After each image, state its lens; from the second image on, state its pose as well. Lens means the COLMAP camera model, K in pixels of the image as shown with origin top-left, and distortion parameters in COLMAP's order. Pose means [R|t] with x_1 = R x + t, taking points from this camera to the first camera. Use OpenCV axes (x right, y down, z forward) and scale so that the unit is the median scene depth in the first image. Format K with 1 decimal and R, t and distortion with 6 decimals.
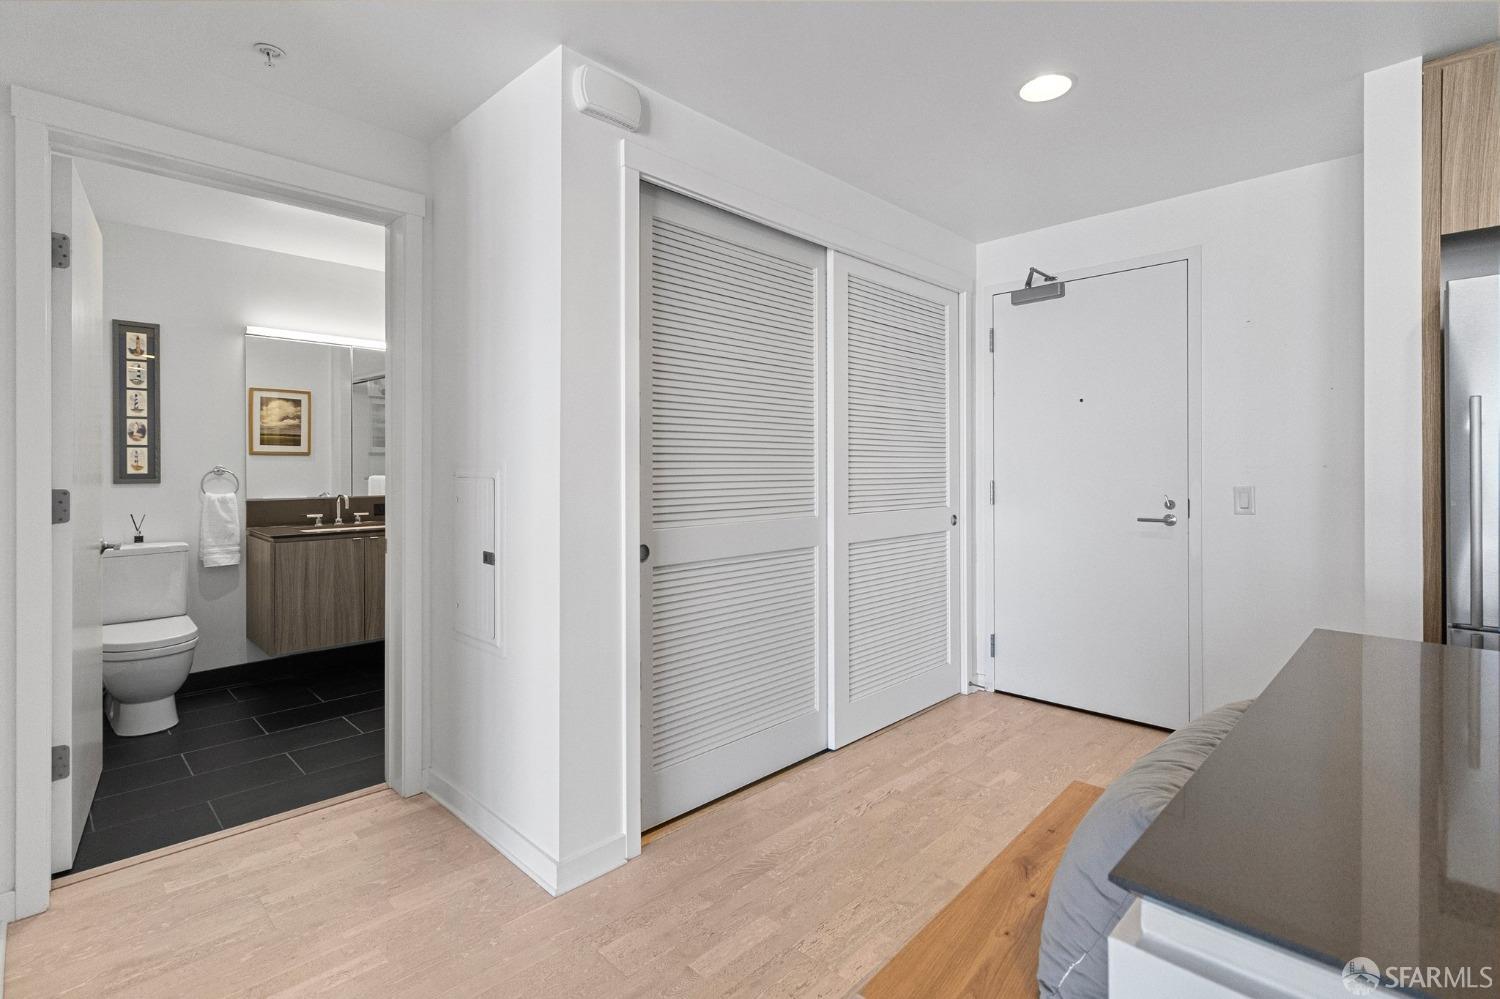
lens RADIAL K [[701.2, 0, 757.5], [0, 701.2, 468.4], [0, 0, 1]] dist [0.002046, 0.000799]
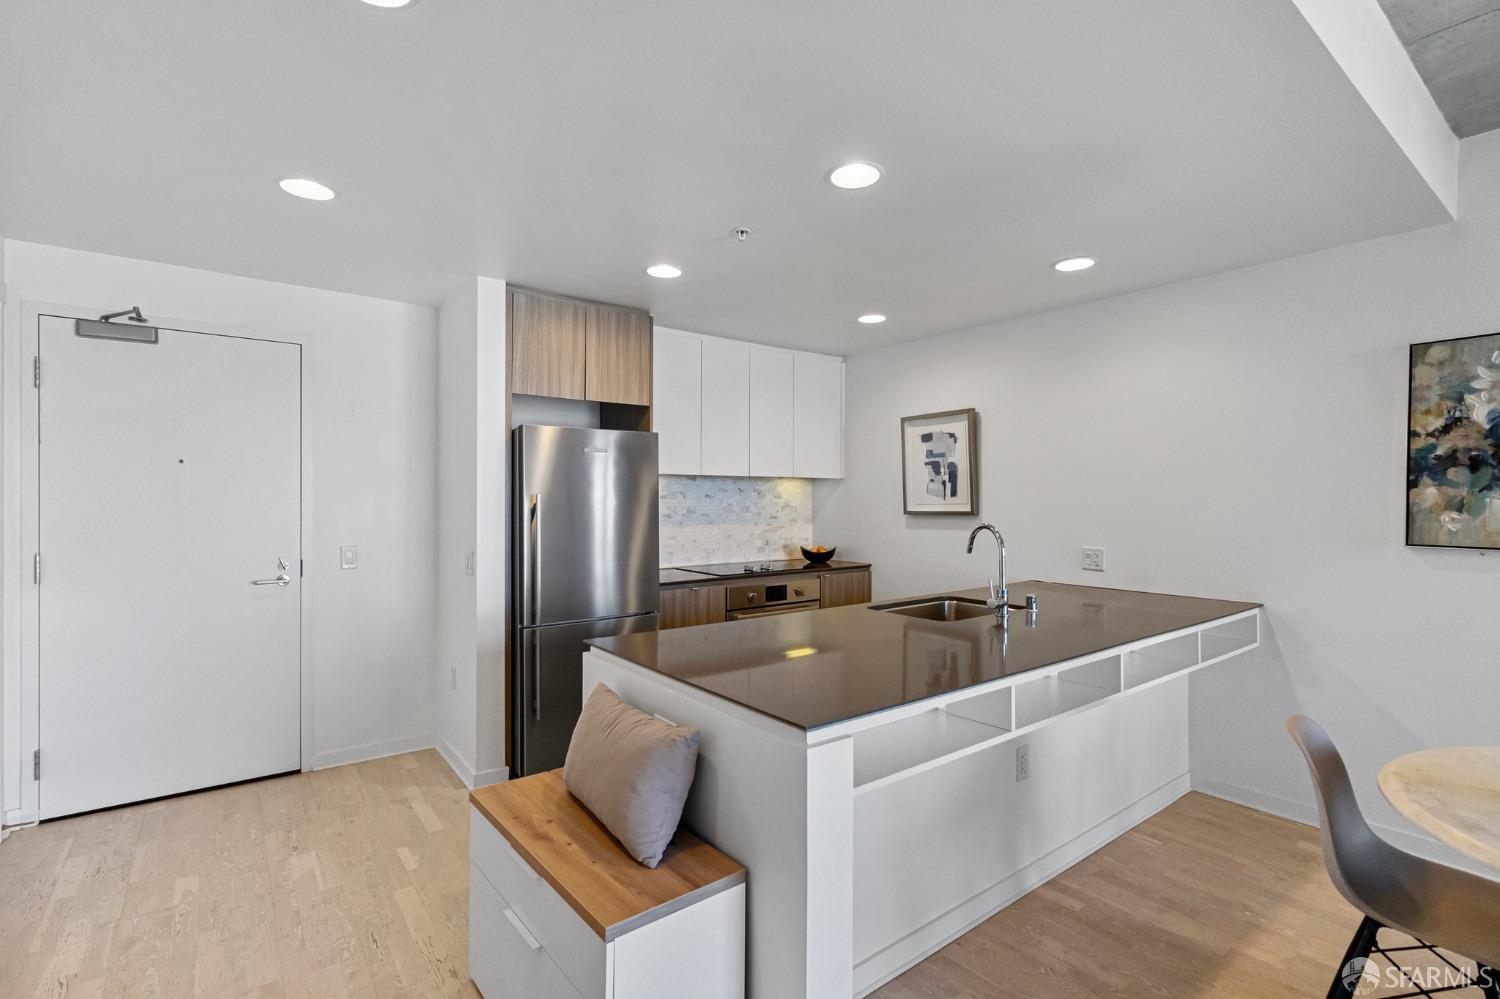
lens RADIAL K [[701.2, 0, 740.9], [0, 701.2, 503.8], [0, 0, 1]] dist [0.002046, 0.000799]
pose [[0.163487, -0.007217, 0.986519, -0.375971], [-0.003249, 0.999964, 0.007853, -0.056752], [-0.986540, -0.004489, 0.163458, 0.129228]]
